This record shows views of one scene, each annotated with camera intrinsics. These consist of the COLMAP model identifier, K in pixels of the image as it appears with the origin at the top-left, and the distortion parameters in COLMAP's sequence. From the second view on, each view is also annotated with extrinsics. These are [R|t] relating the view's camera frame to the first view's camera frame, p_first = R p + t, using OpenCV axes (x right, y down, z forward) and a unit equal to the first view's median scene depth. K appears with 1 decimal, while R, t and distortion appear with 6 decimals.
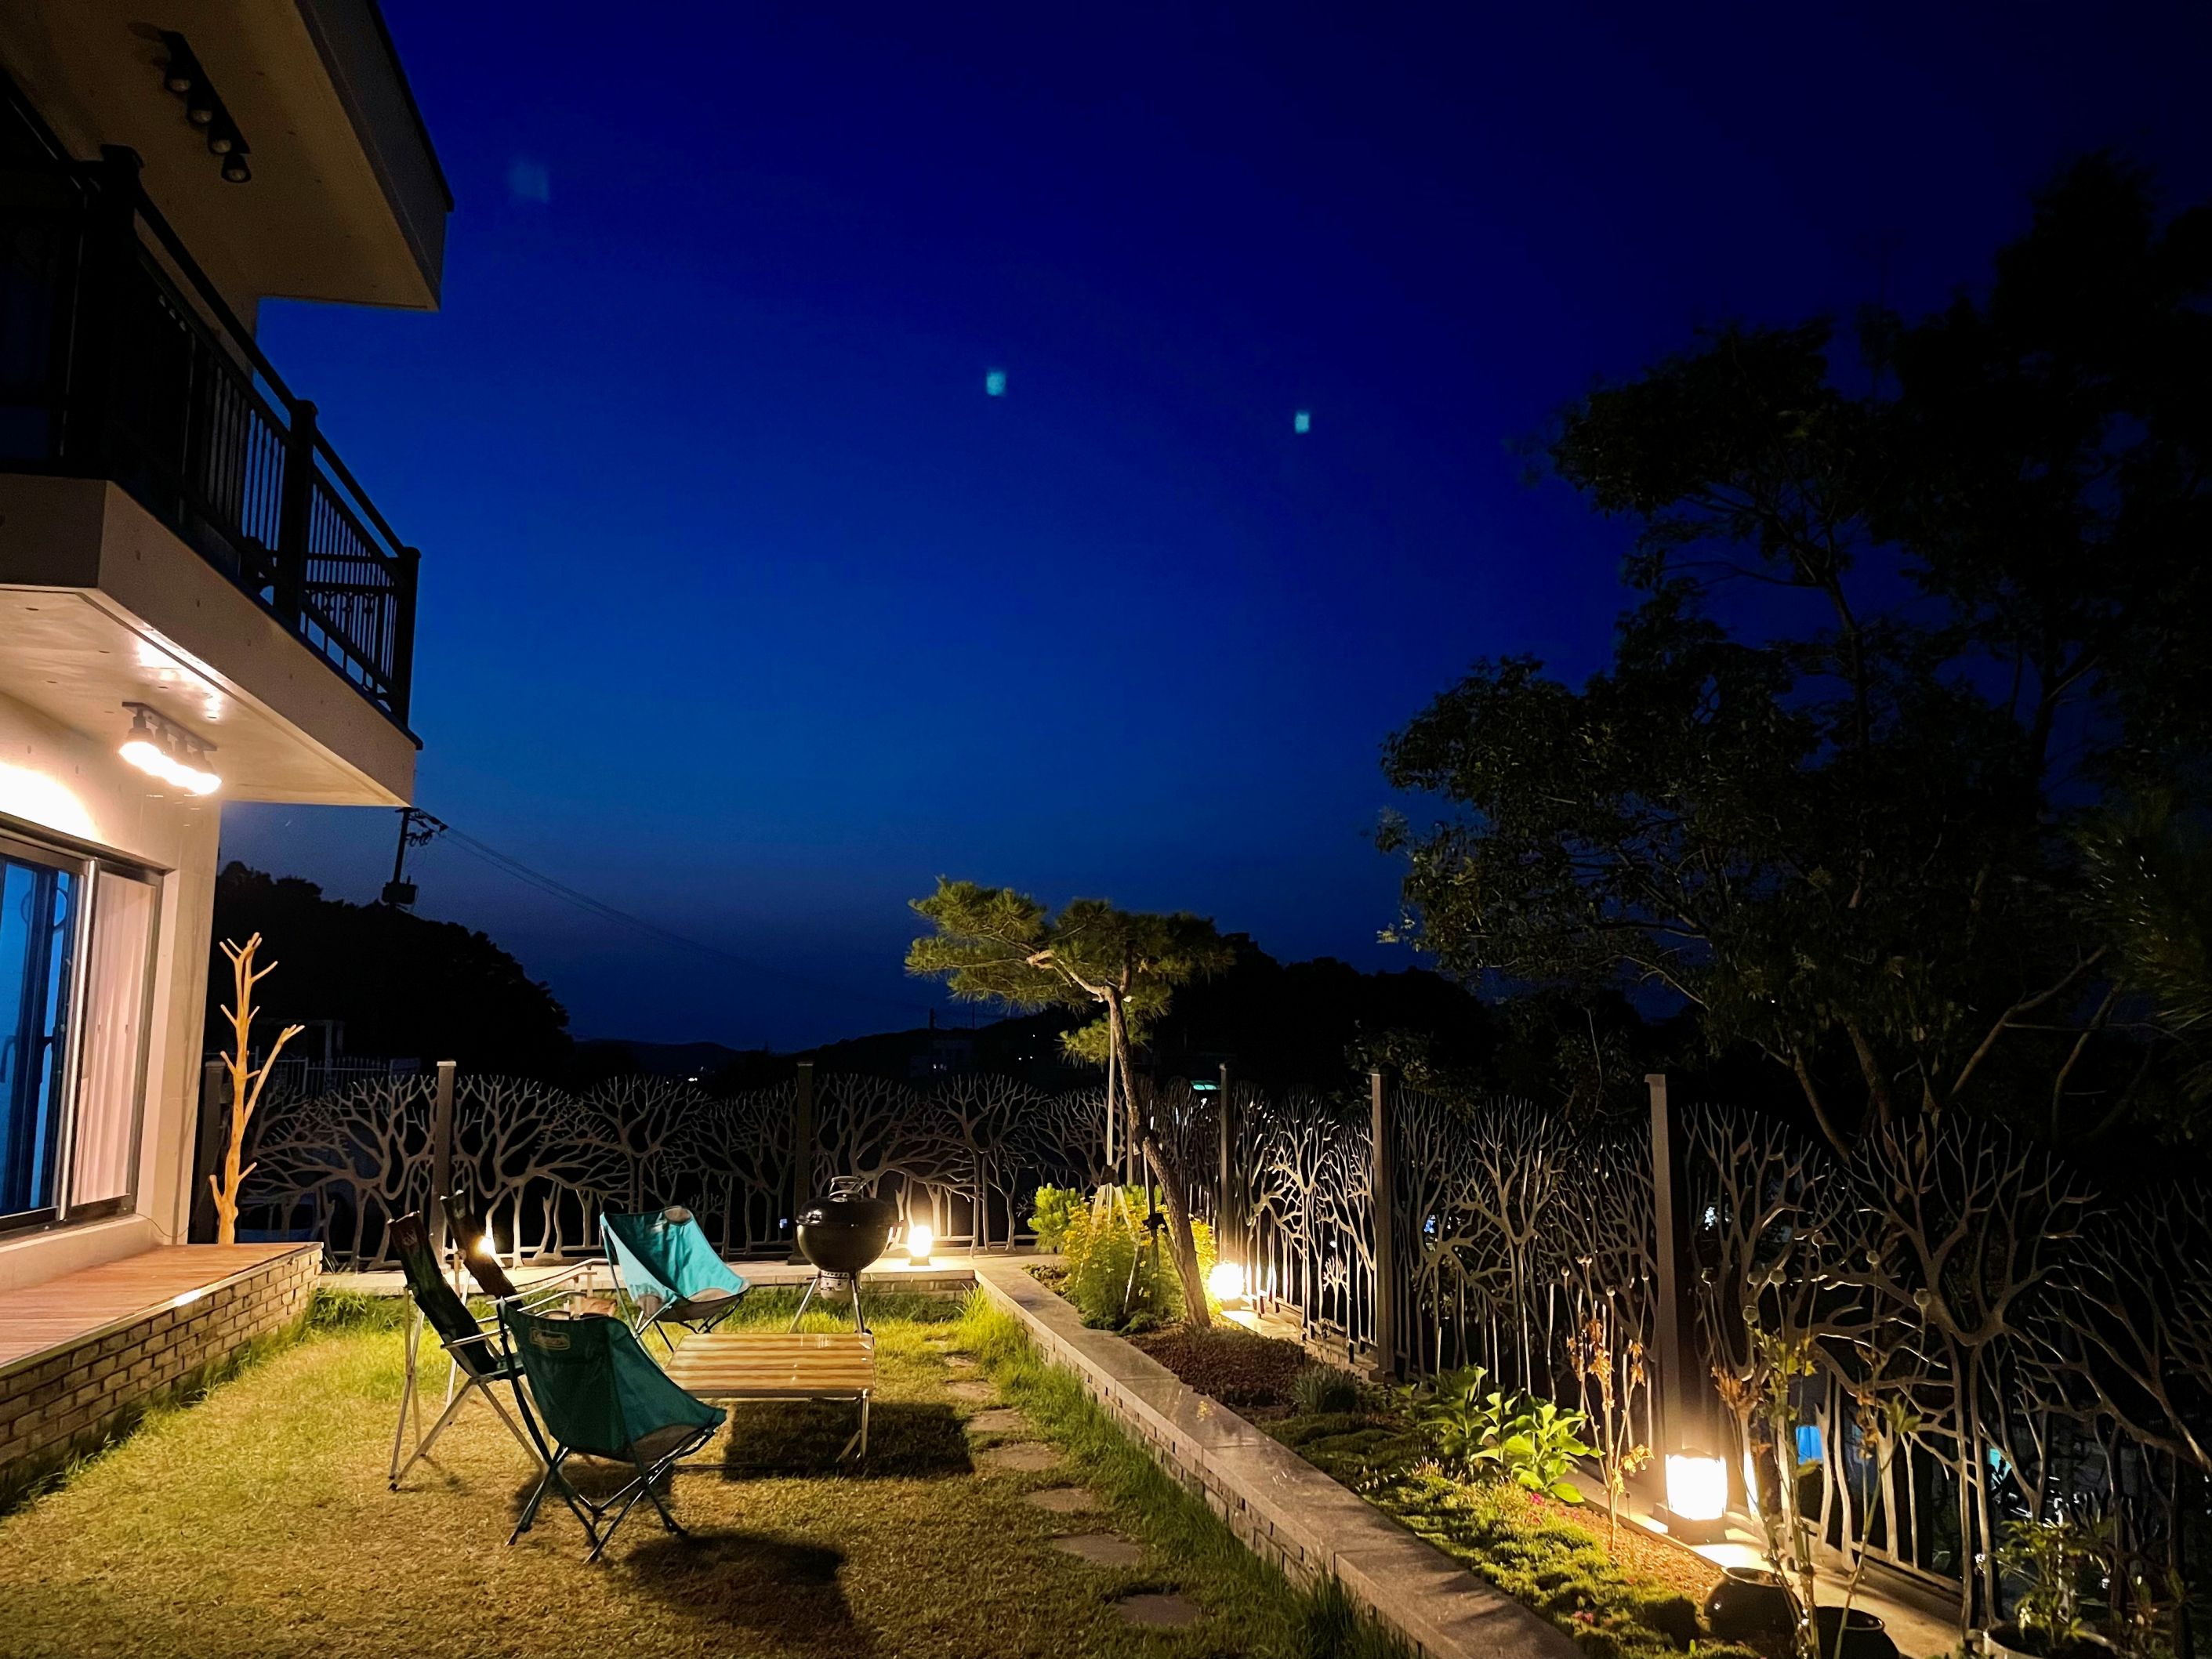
lens RADIAL K [[1649.7, 0, 1106.0], [0, 1649.7, 829.5], [0, 0, 1]] dist [0.074646, -0.109198]
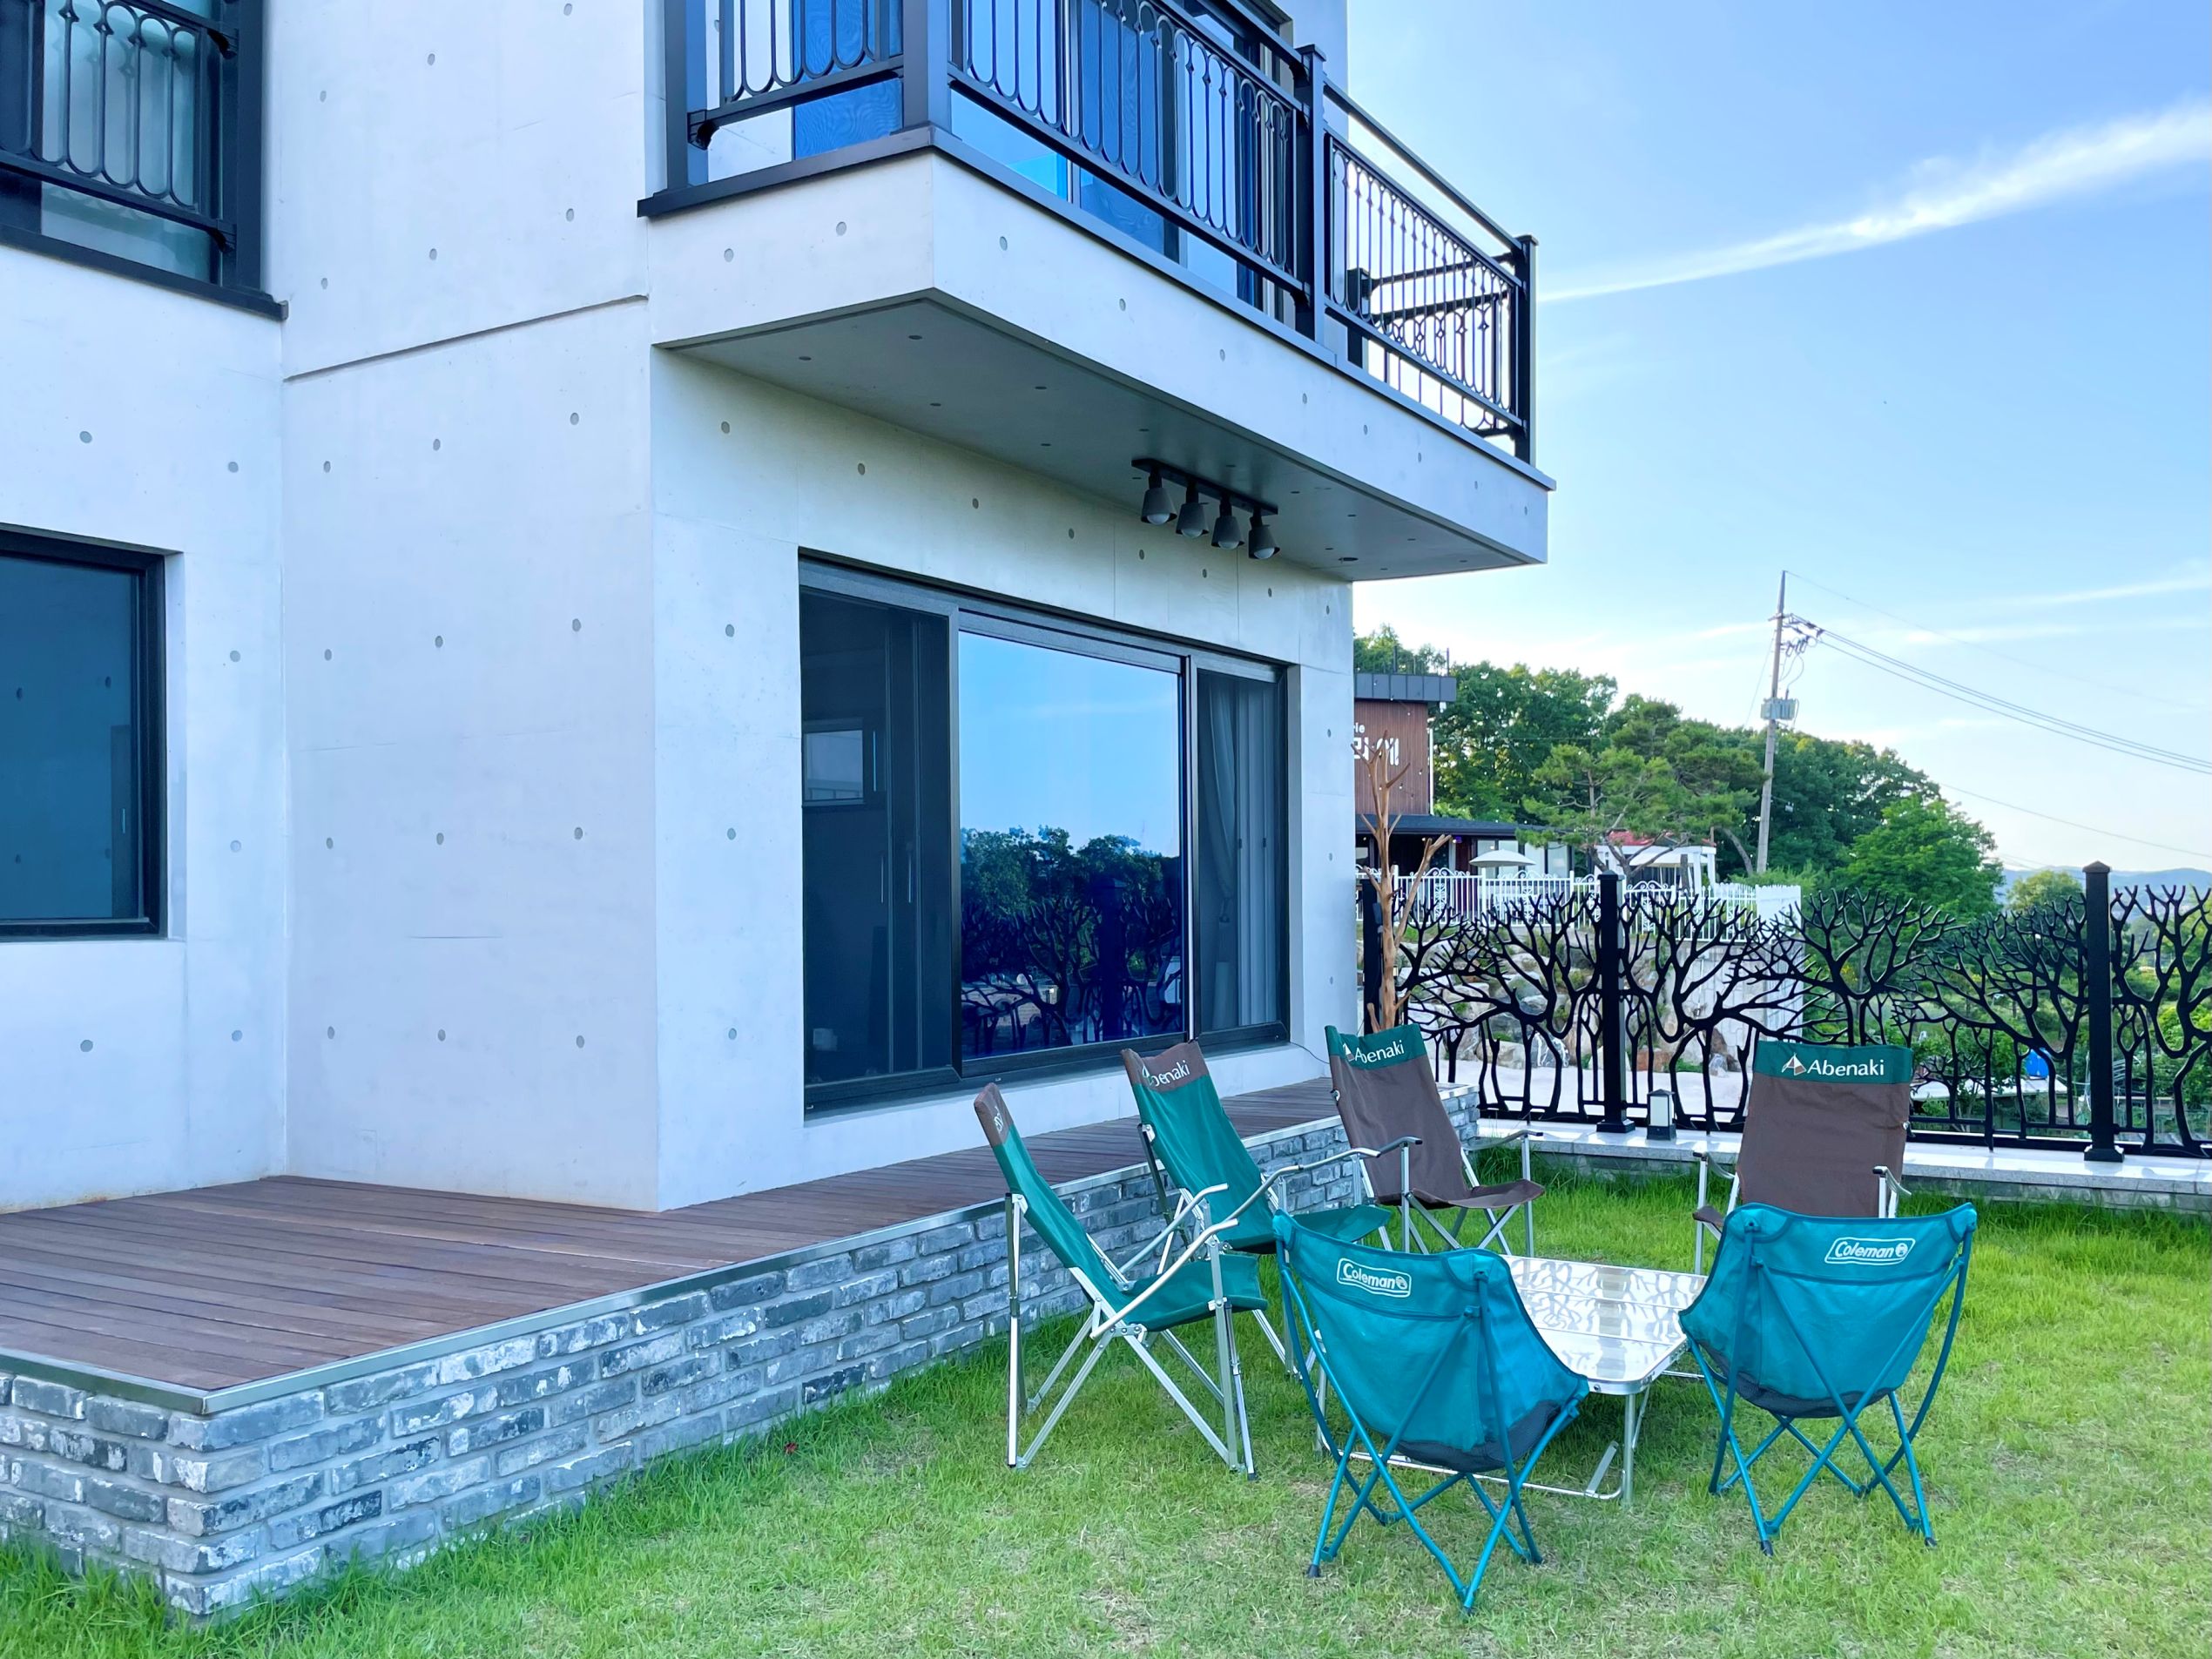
lens RADIAL K [[1853.1, 0, 1219.0], [0, 1853.1, 875.0], [0, 0, 1]] dist [0.098805, -0.139989]
pose [[0.760697, -0.019059, -0.648827, 0.046981], [0.102362, 0.990584, 0.090913, 0.038161], [0.640985, -0.135573, 0.755485, 0.197902]]
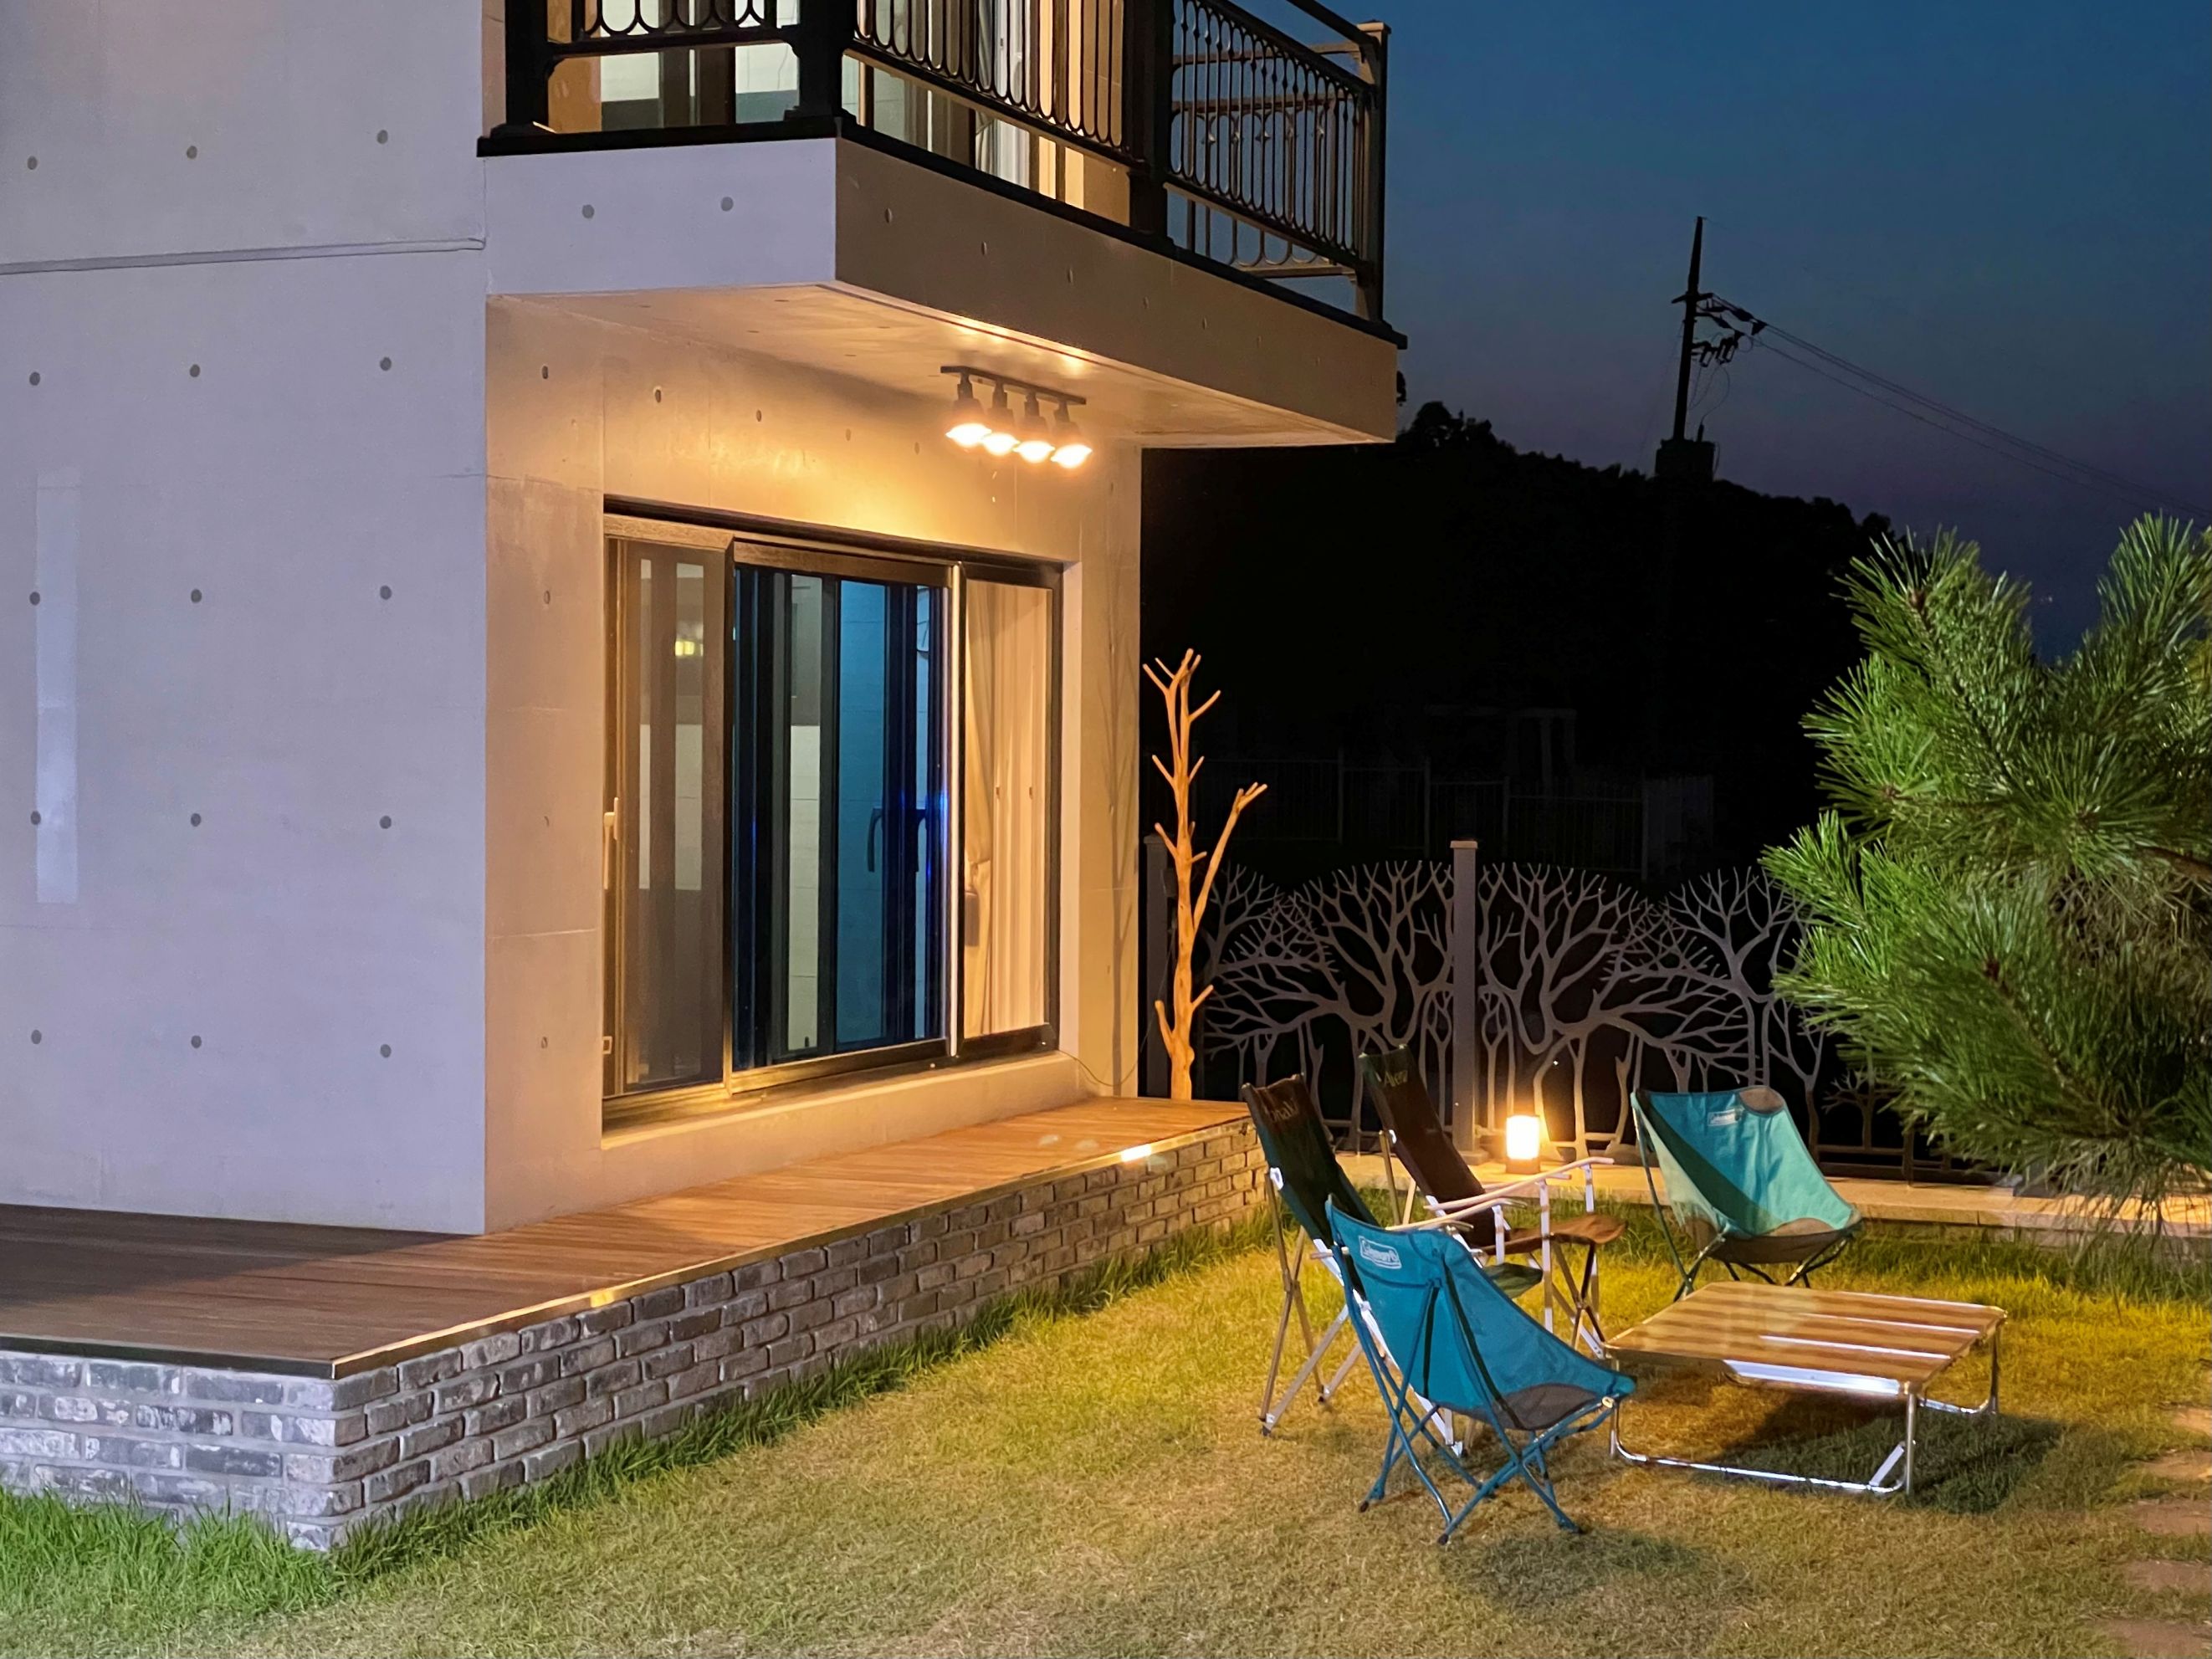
lens RADIAL K [[3440.4, 0, 1047.9], [0, 3440.4, 800.5], [0, 0, 1]] dist [0.083251, 0.002717]
pose [[0.827458, 0.008656, -0.561462, 0.215979], [0.073823, 0.989526, 0.124053, -0.052537], [0.556655, -0.144097, 0.818151, -0.170449]]
